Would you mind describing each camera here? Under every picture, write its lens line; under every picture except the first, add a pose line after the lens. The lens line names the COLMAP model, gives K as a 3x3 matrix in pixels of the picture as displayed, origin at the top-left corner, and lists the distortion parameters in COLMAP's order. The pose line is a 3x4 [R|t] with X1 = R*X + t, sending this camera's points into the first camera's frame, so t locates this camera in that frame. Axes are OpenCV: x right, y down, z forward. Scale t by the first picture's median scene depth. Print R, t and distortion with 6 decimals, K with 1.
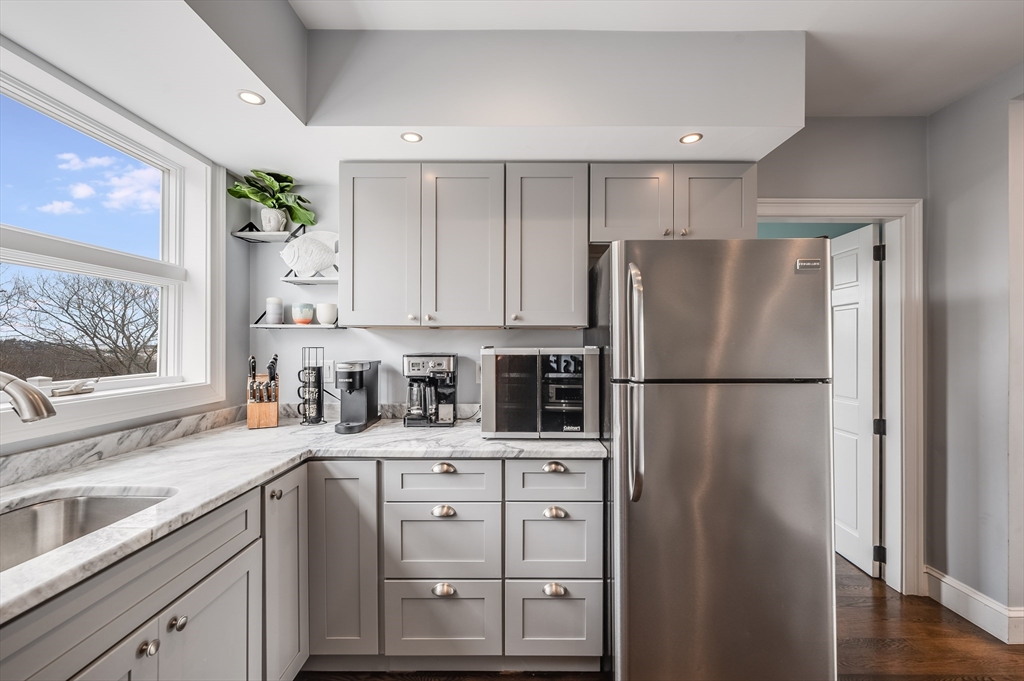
lens RADIAL K [[408.1, 0, 500.2], [0, 408.1, 344.5], [0, 0, 1]] dist [-0.001094, 0.000493]
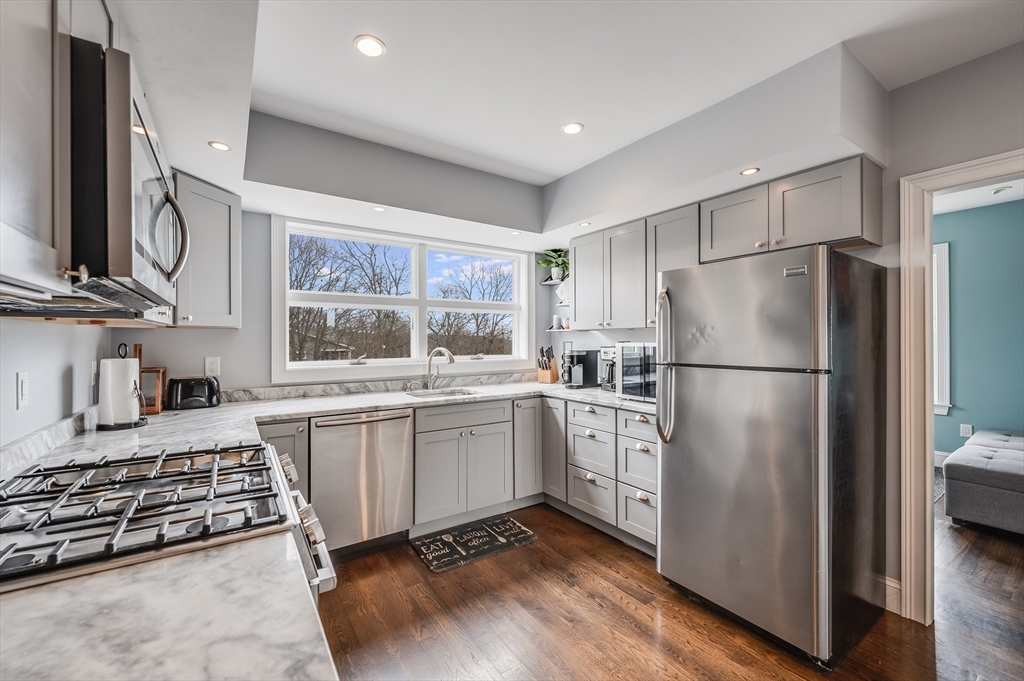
lens RADIAL K [[408.1, 0, 493.3], [0, 408.1, 340.8], [0, 0, 1]] dist [-0.001094, 0.000493]
pose [[0.548771, -0.001471, -0.835971, 1.071889], [0.001396, 0.999999, -0.000844, 0.003273], [0.835972, -0.000704, 0.548772, -0.320422]]
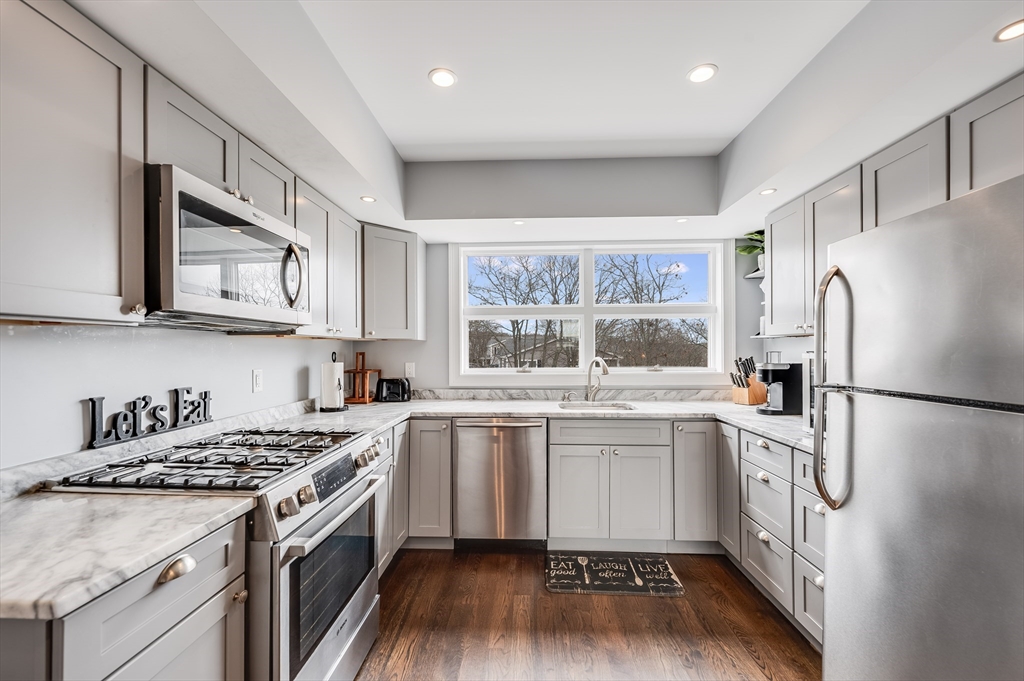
lens RADIAL K [[408.1, 0, 503.9], [0, 408.1, 350.6], [0, 0, 1]] dist [-0.001094, 0.000493]
pose [[-0.041336, -0.000017, -0.999145, 1.149061], [-0.000354, 1.000000, -0.000002, 0.003524], [0.999145, 0.000353, -0.041336, 0.208642]]
